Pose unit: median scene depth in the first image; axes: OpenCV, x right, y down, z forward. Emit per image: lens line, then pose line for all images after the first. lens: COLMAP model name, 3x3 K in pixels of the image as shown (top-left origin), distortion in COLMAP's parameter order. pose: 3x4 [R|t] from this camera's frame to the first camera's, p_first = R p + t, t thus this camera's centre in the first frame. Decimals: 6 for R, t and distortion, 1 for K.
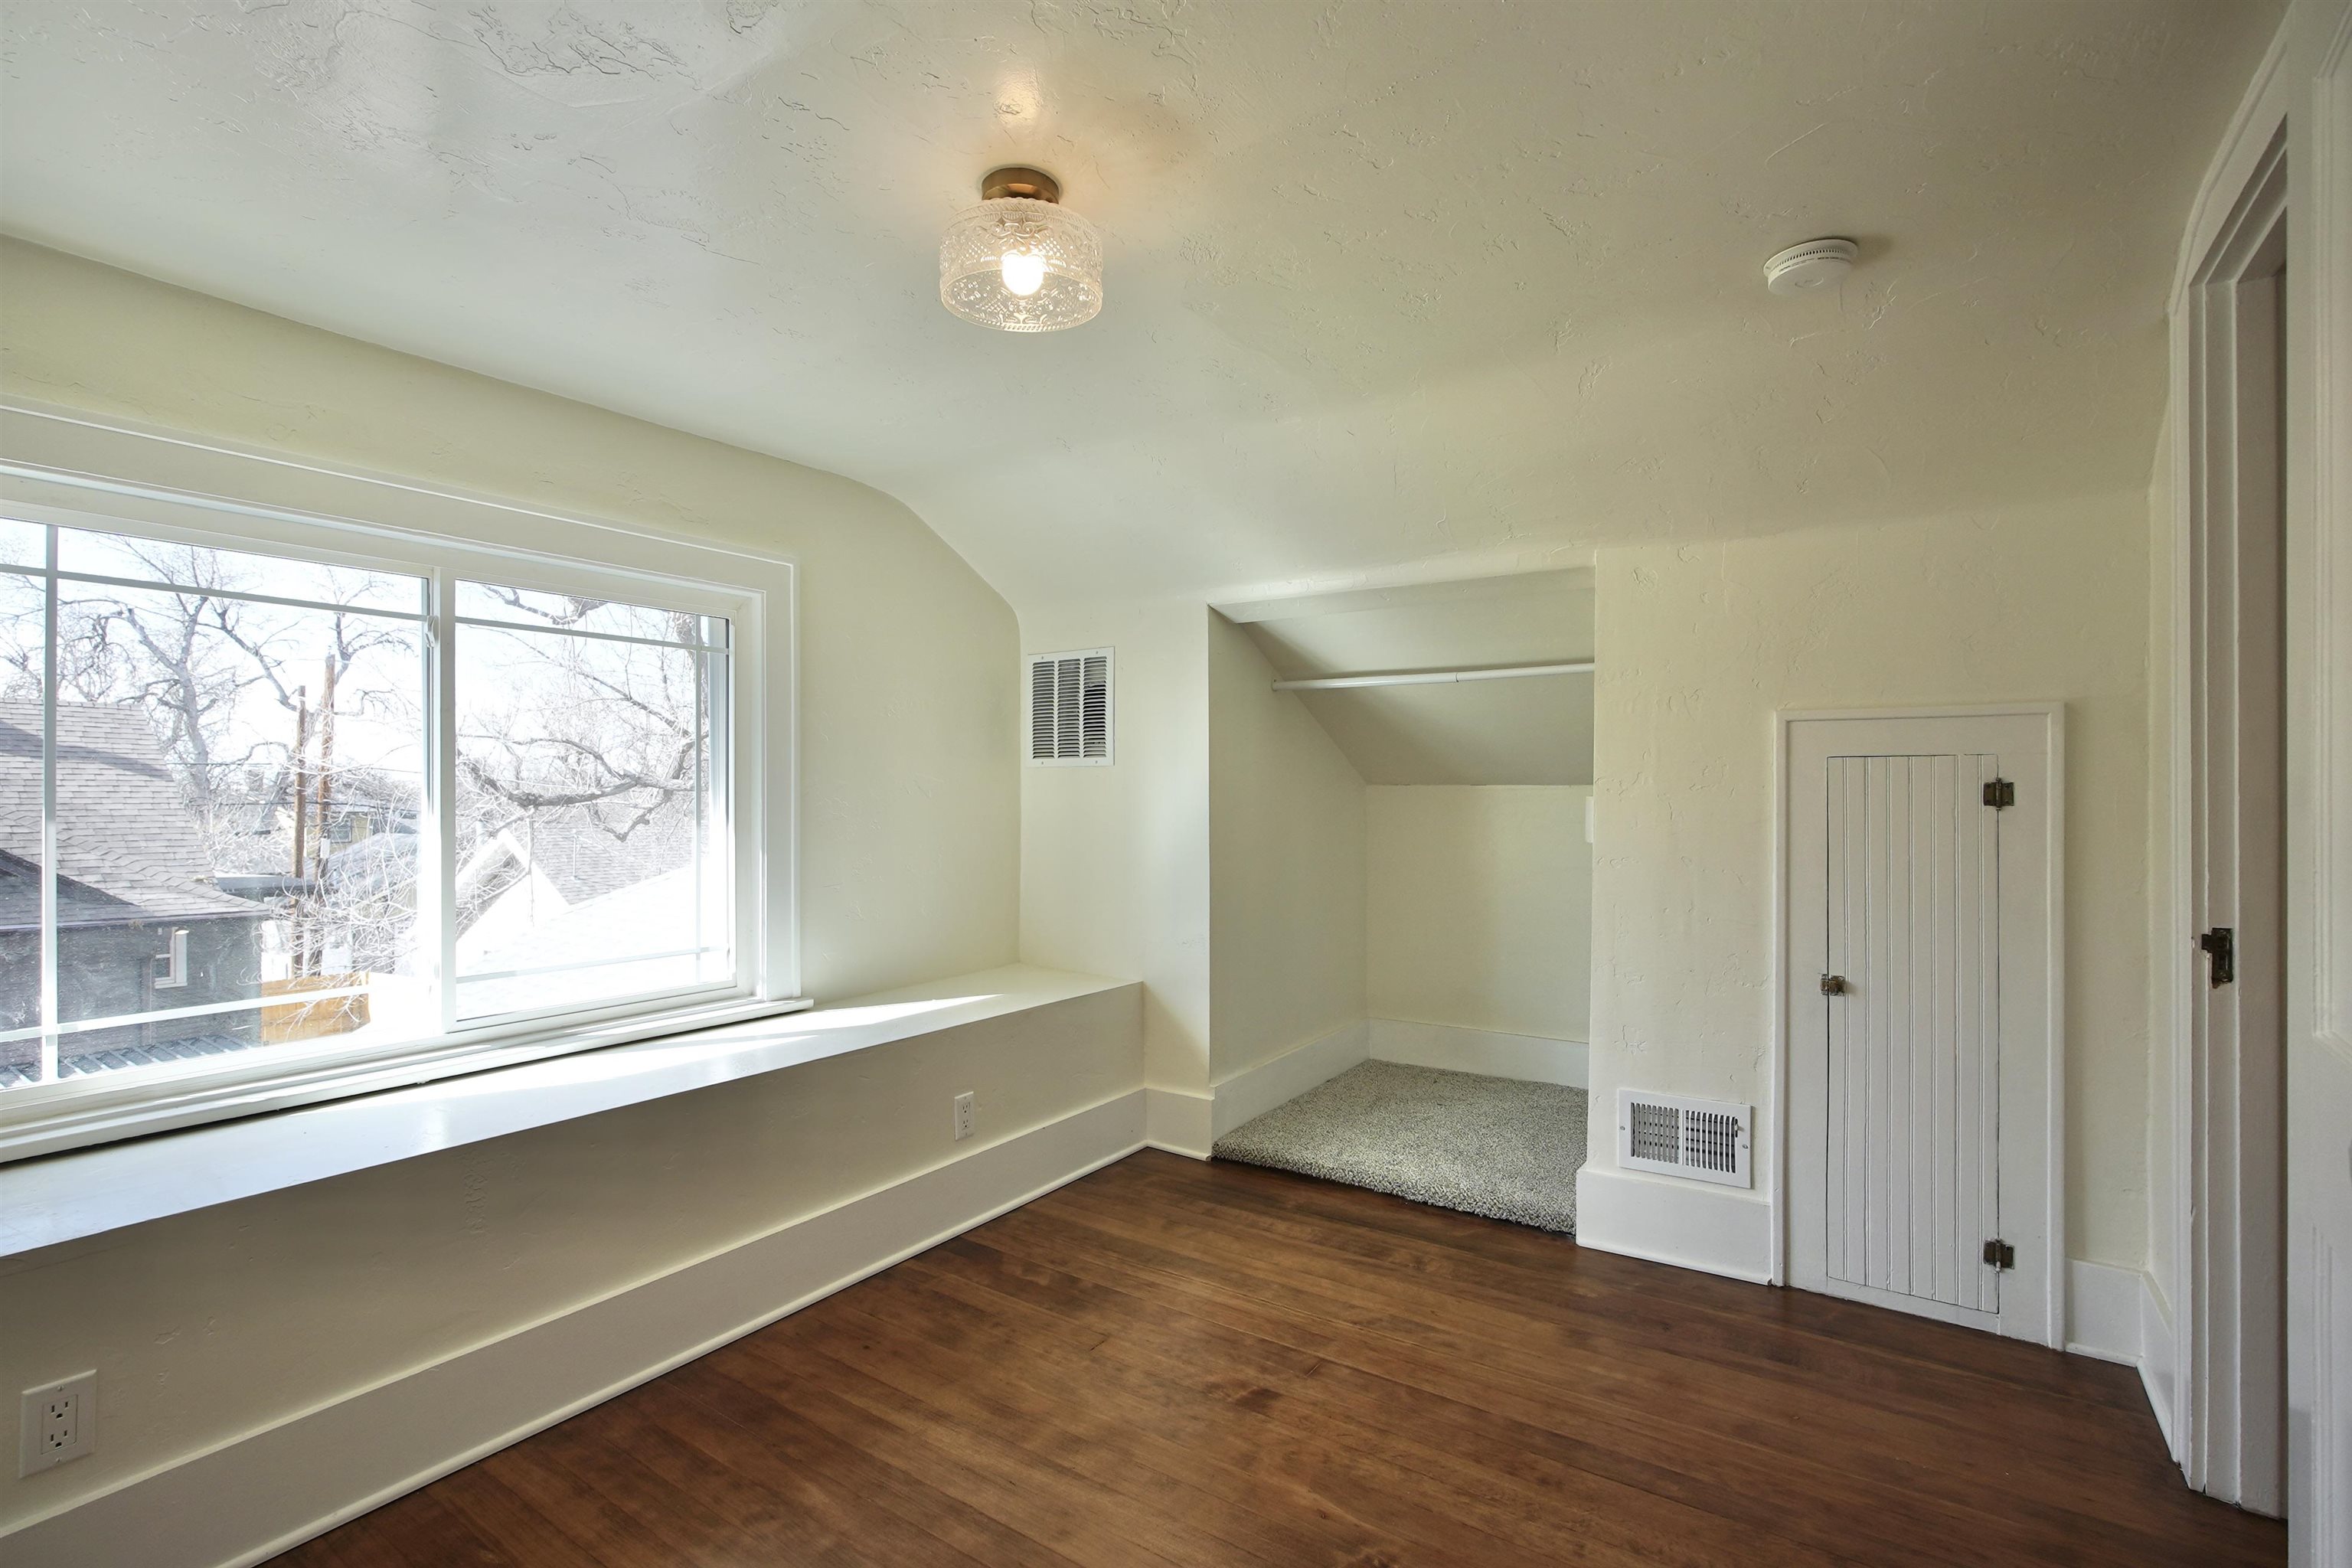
lens RADIAL K [[1080.9, 0, 1170.4], [0, 1080.9, 783.6], [0, 0, 1]] dist [-0.016932, 0.004307]
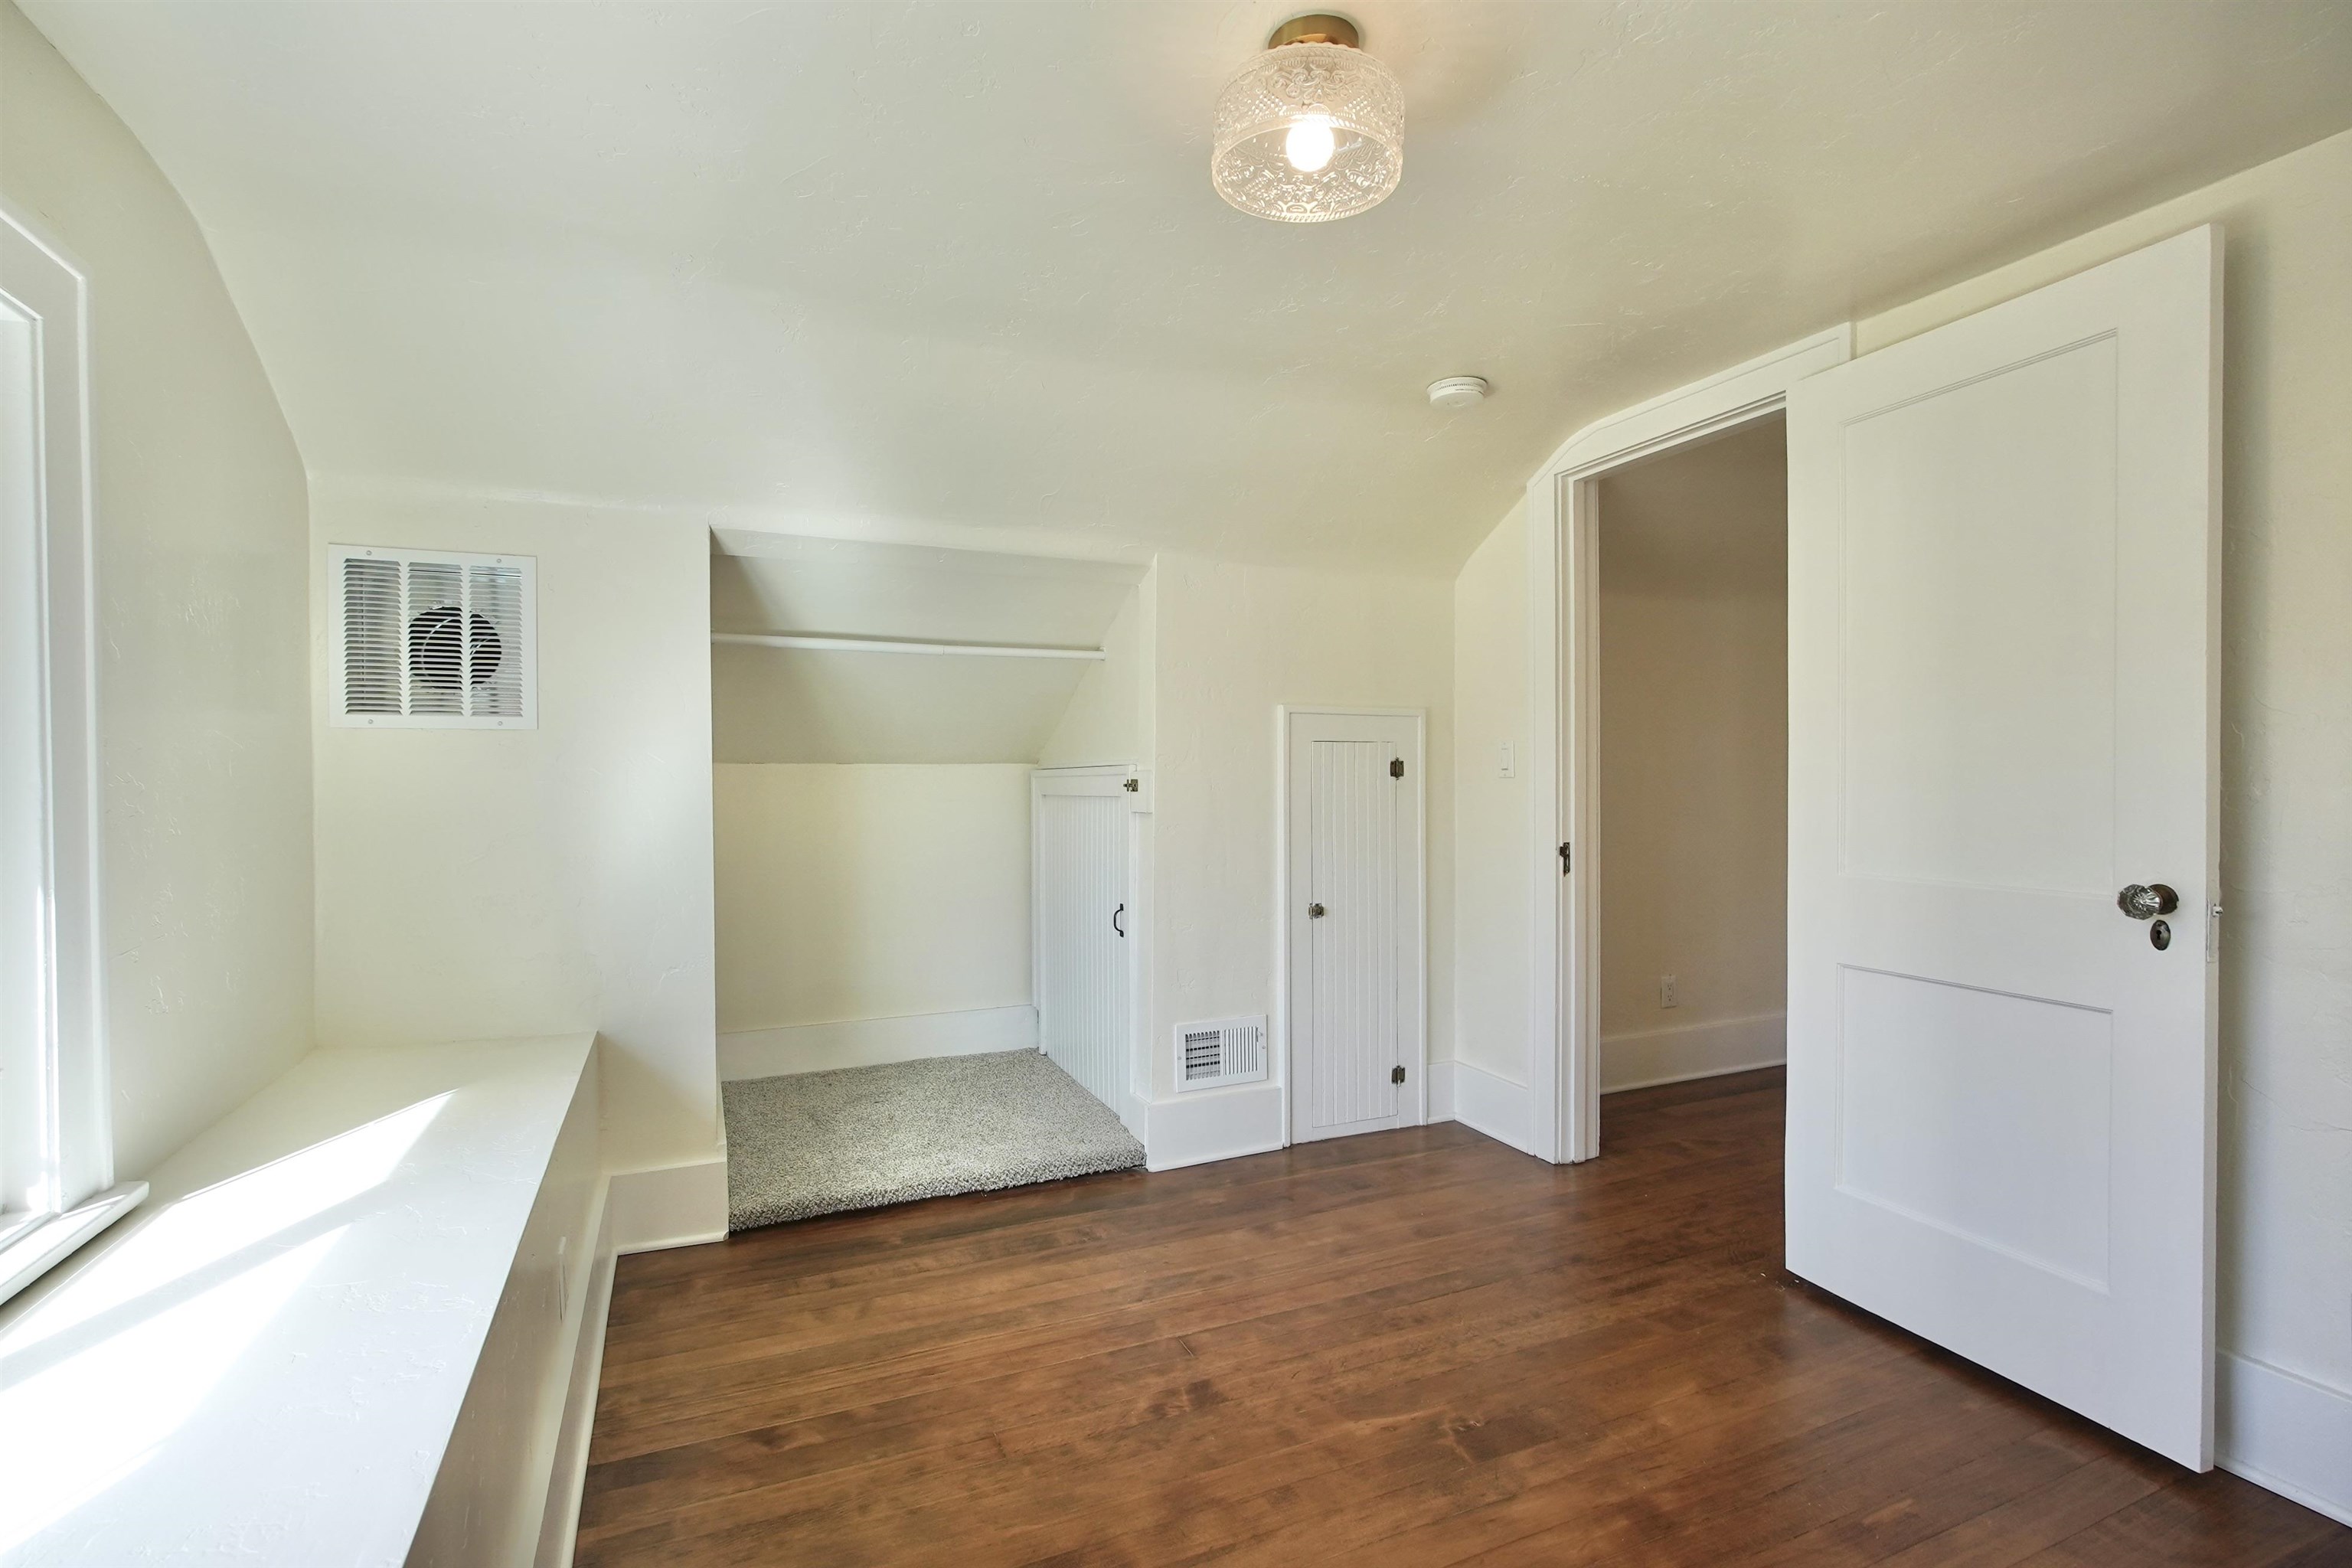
lens RADIAL K [[1080.9, 0, 1172.4], [0, 1080.9, 780.8], [0, 0, 1]] dist [-0.016932, 0.004307]
pose [[0.529722, -0.004654, 0.848159, -0.599028], [-0.001281, 0.999979, 0.006287, 0.016141], [-0.848171, -0.004417, 0.529705, 0.416889]]
